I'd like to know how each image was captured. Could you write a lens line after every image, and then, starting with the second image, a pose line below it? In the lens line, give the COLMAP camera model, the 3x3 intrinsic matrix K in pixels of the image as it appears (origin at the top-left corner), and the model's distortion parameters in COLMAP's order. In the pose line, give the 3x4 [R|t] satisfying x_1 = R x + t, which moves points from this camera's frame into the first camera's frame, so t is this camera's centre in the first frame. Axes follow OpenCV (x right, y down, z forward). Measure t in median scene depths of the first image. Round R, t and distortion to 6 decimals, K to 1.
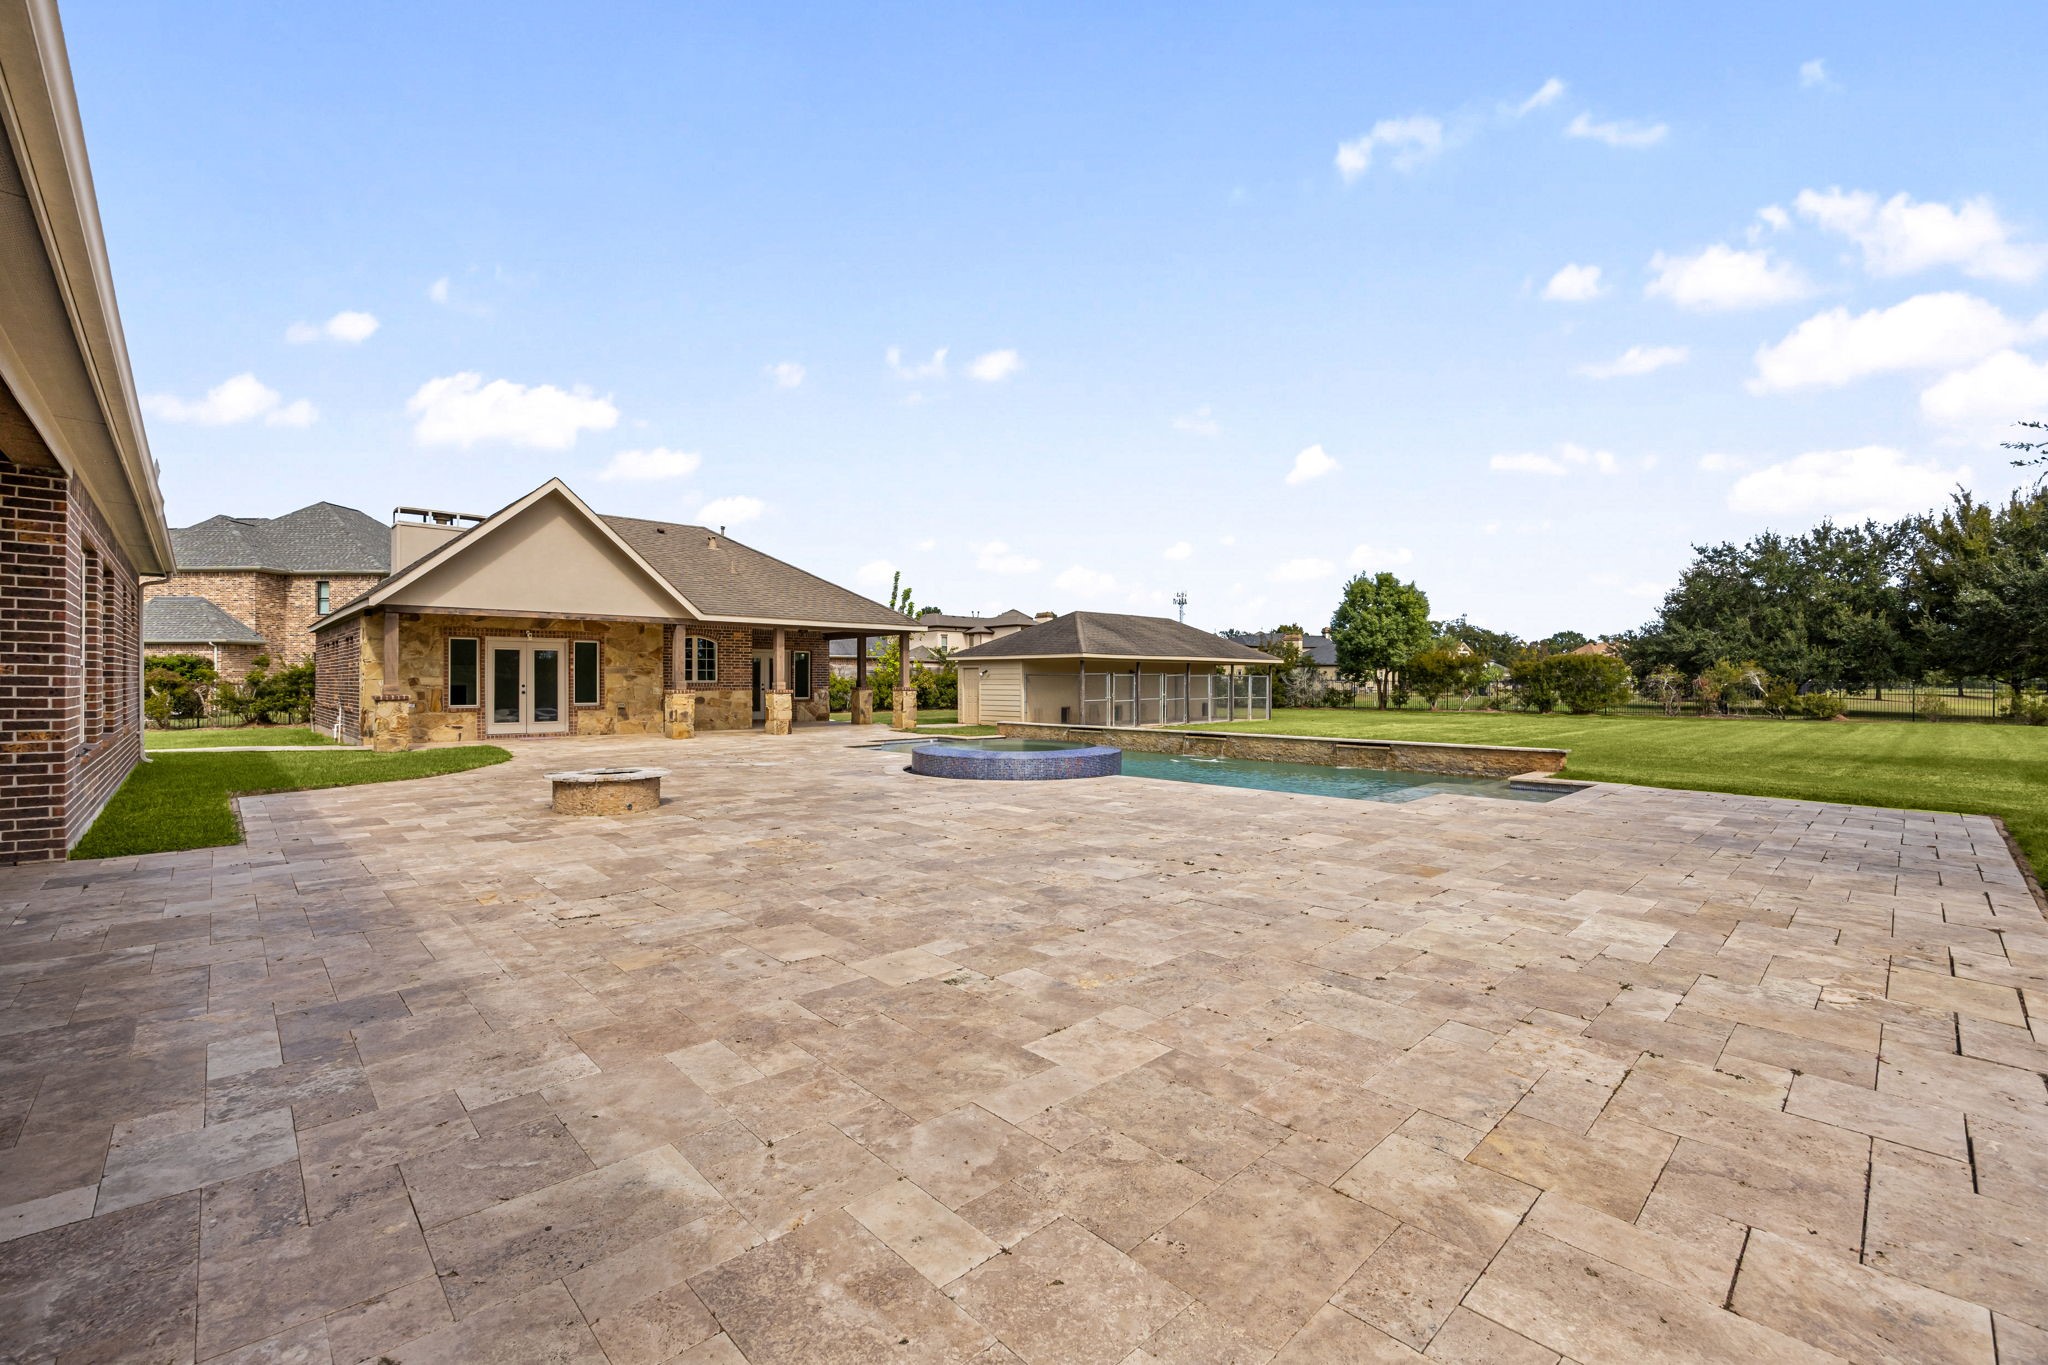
lens RADIAL K [[852.5, 0, 1024.0], [0, 852.5, 682.5], [0, 0, 1]] dist [-0.013121, 0.000130]
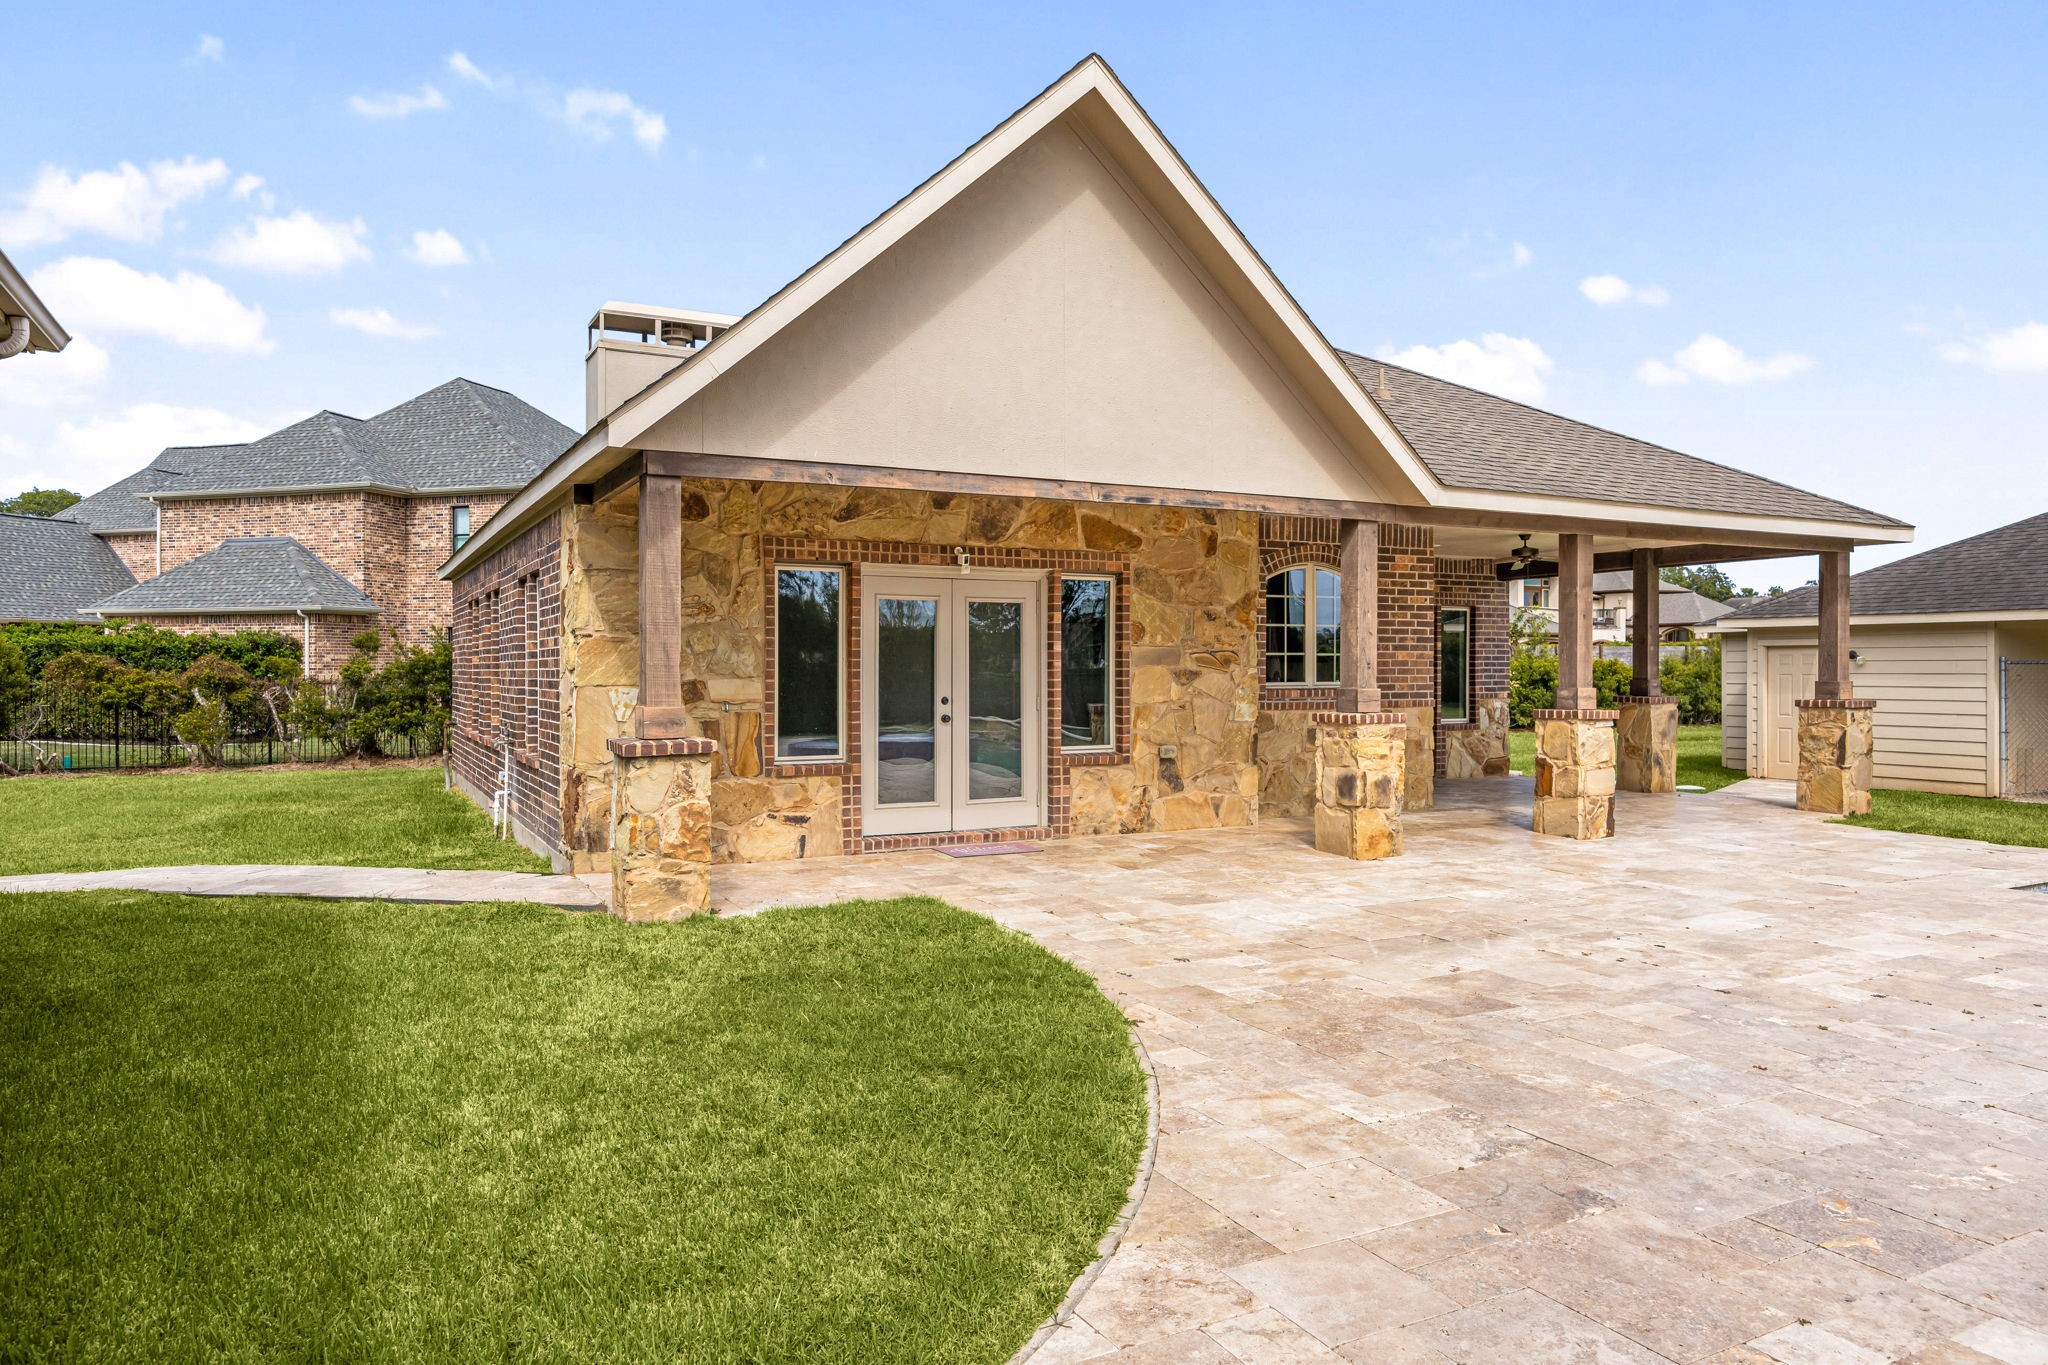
lens RADIAL K [[1297.1, 0, 1024.0], [0, 1297.1, 682.5], [0, 0, 1]] dist [-0.004568, -0.000724]
pose [[0.961065, 0.001057, -0.276321, -0.369499], [0.001516, 0.999957, 0.009097, -0.007989], [0.276319, -0.009161, 0.961022, 0.436571]]
